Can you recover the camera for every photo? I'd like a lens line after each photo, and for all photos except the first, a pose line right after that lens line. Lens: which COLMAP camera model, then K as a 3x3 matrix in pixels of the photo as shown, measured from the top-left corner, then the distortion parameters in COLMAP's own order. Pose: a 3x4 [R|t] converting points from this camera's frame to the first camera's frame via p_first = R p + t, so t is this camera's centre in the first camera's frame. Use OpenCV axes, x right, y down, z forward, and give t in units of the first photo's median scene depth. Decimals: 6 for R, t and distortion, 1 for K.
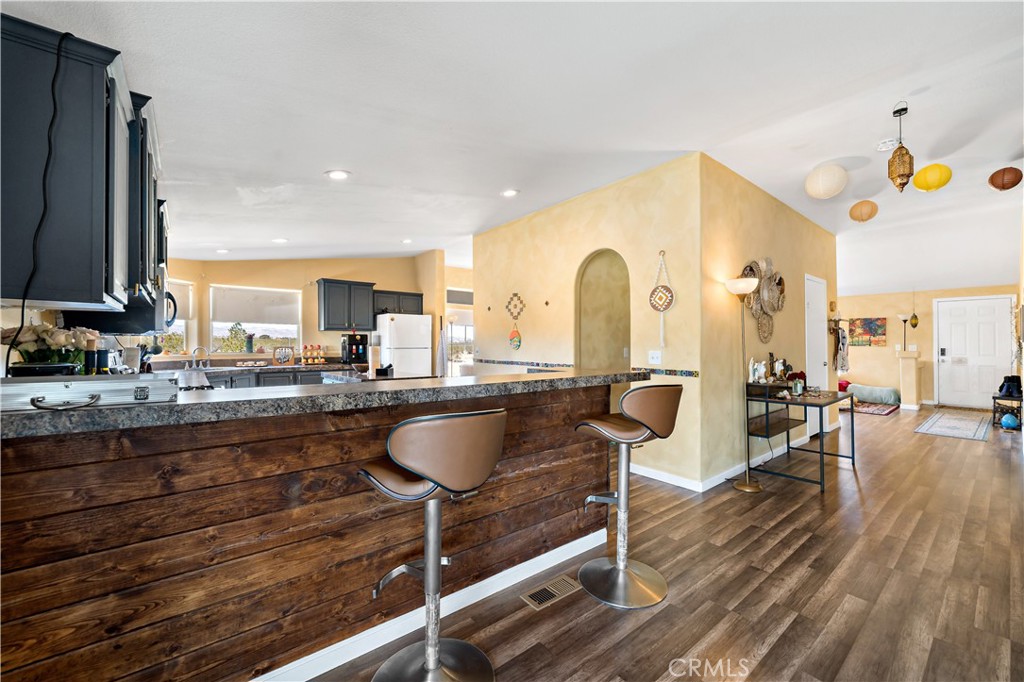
lens RADIAL K [[404.6, 0, 517.4], [0, 404.6, 343.5], [0, 0, 1]] dist [-0.006032, 0.000481]
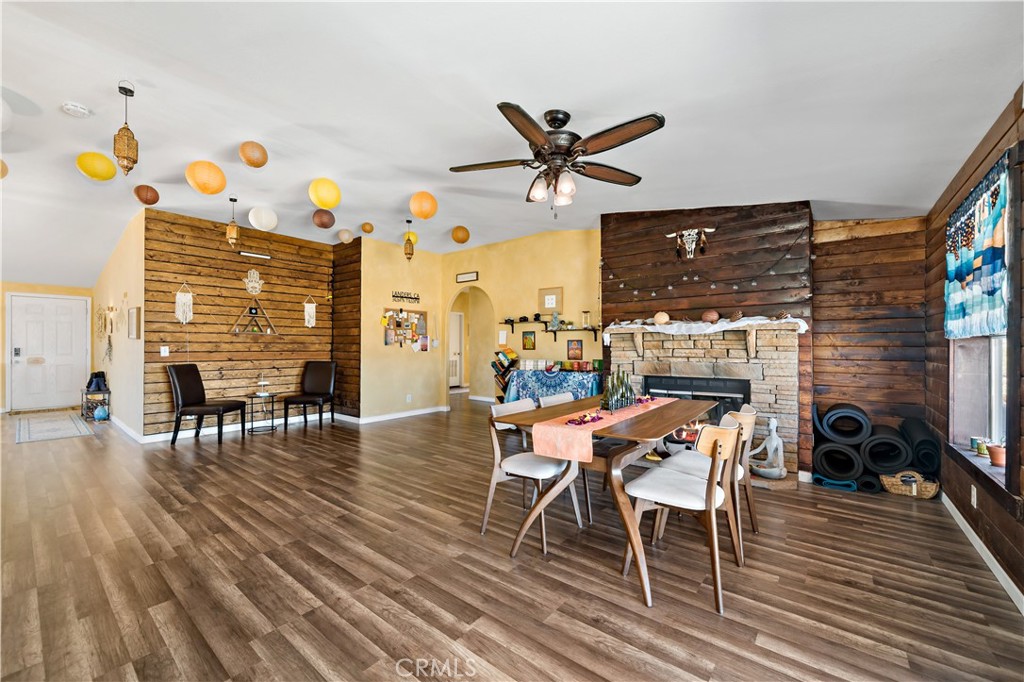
lens RADIAL K [[404.6, 0, 515.2], [0, 404.6, 345.5], [0, 0, 1]] dist [-0.006032, 0.000481]
pose [[-0.218260, 0.002317, 0.975888, -0.088103], [0.003018, 0.999994, -0.001700, 0.015809], [-0.975886, 0.002574, -0.218265, 0.151709]]
